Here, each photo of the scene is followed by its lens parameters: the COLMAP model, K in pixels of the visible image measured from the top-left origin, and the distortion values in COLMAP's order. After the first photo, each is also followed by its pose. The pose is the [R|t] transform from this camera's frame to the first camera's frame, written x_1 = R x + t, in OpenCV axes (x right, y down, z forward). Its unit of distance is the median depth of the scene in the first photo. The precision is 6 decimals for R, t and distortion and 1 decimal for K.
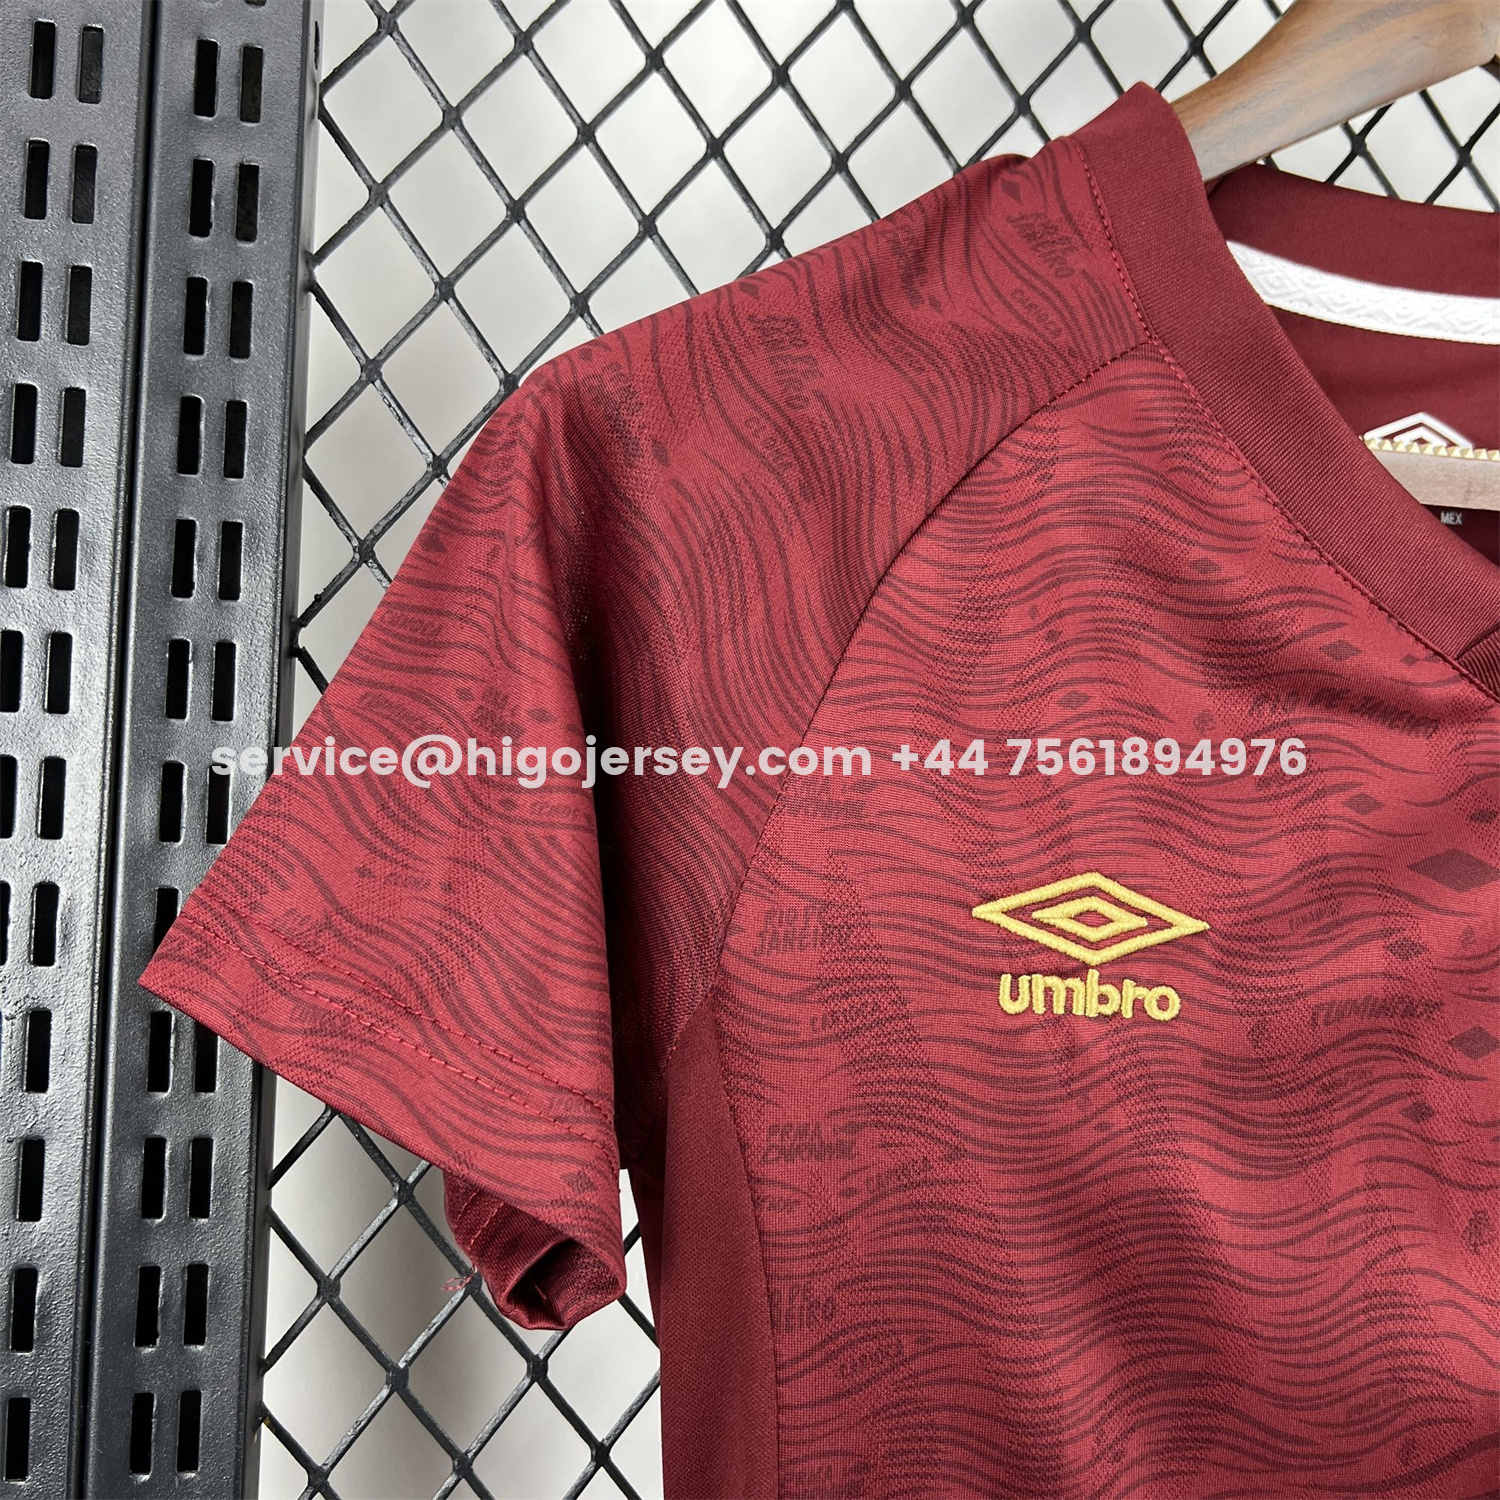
lens RADIAL K [[1409.1, 0, 750.0], [0, 1409.1, 750.0], [0, 0, 1]] dist [-0.008182, -0.006086]
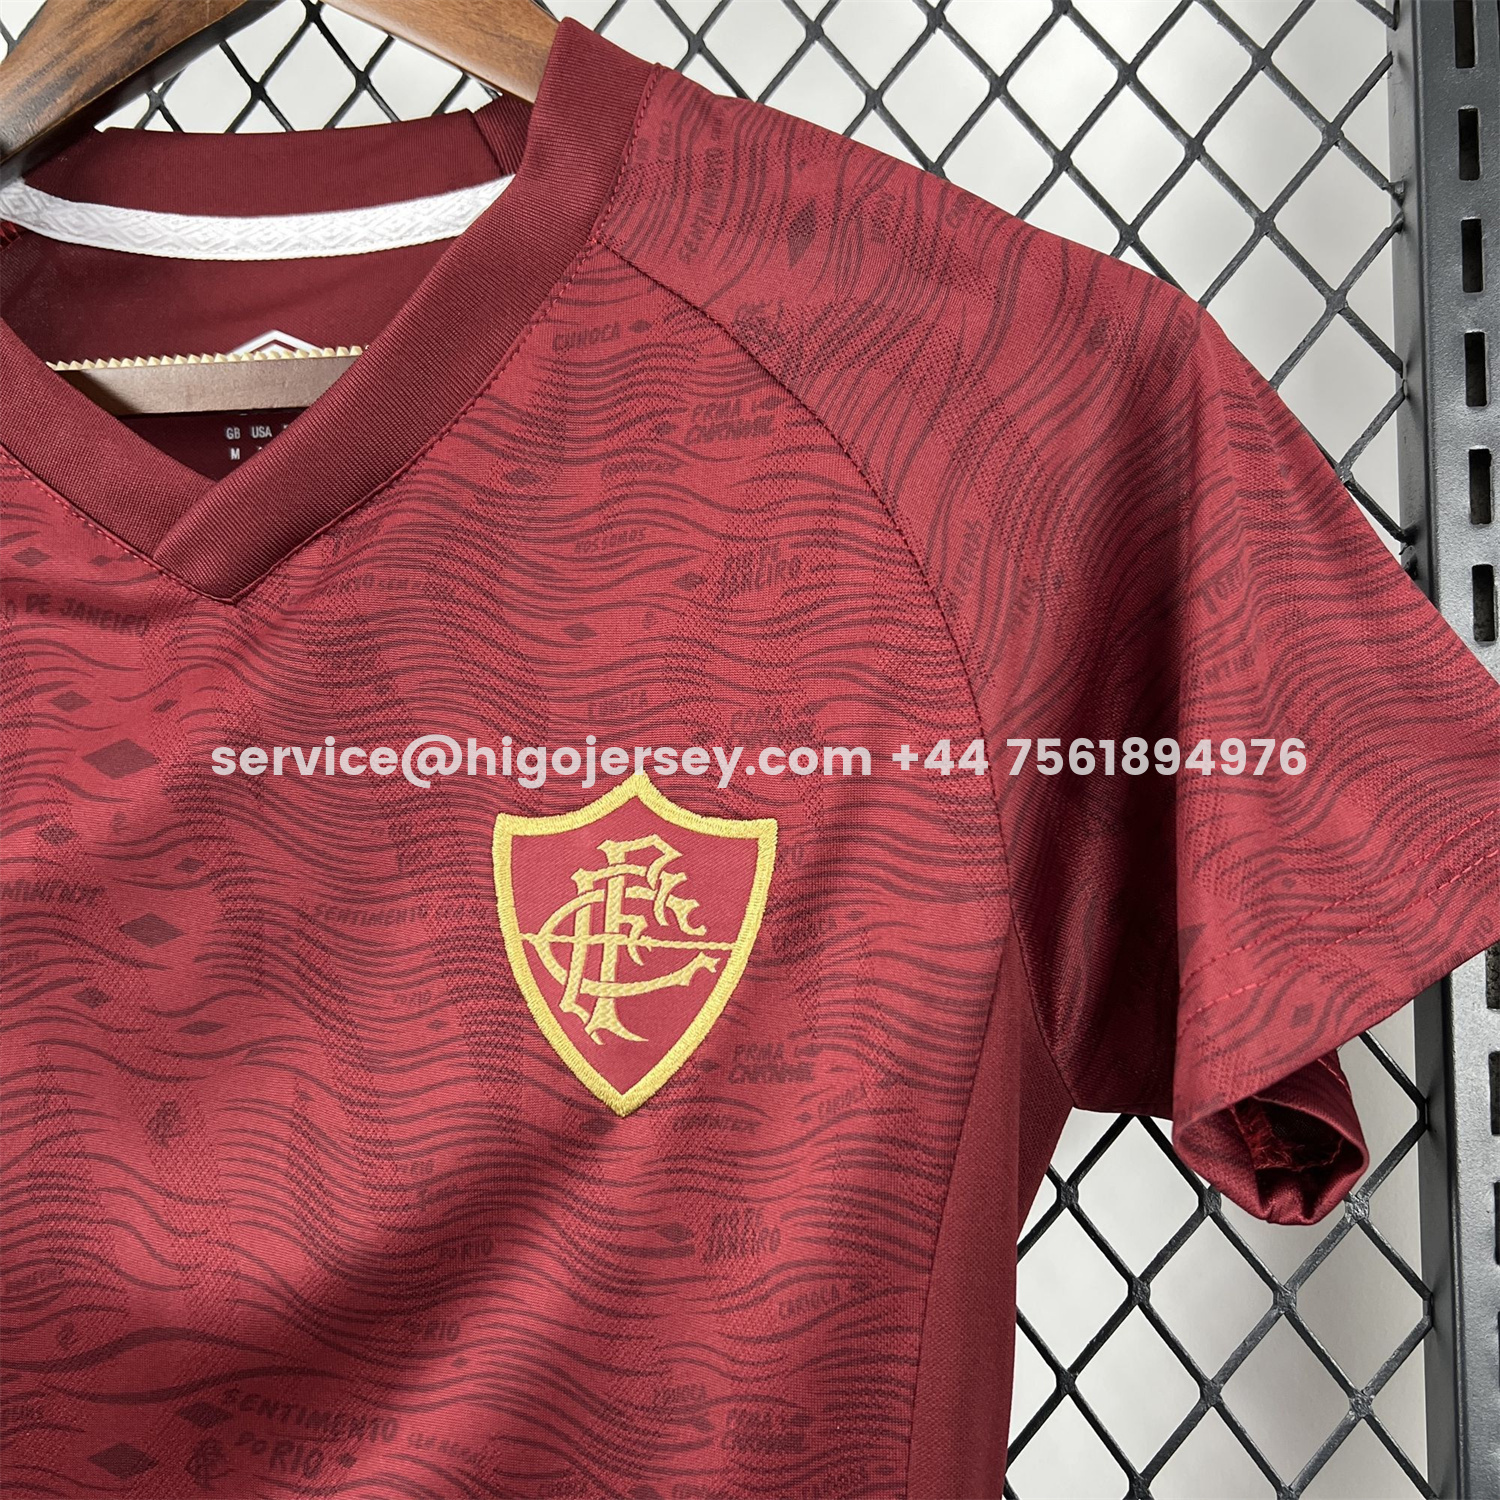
lens RADIAL K [[1409.1, 0, 750.0], [0, 1409.1, 750.0], [0, 0, 1]] dist [-0.008182, -0.006086]
pose [[0.943443, -0.051176, -0.327560, 1.270589], [0.030775, 0.997267, -0.067169, 0.162323], [0.330102, 0.053289, 0.942440, 0.187783]]
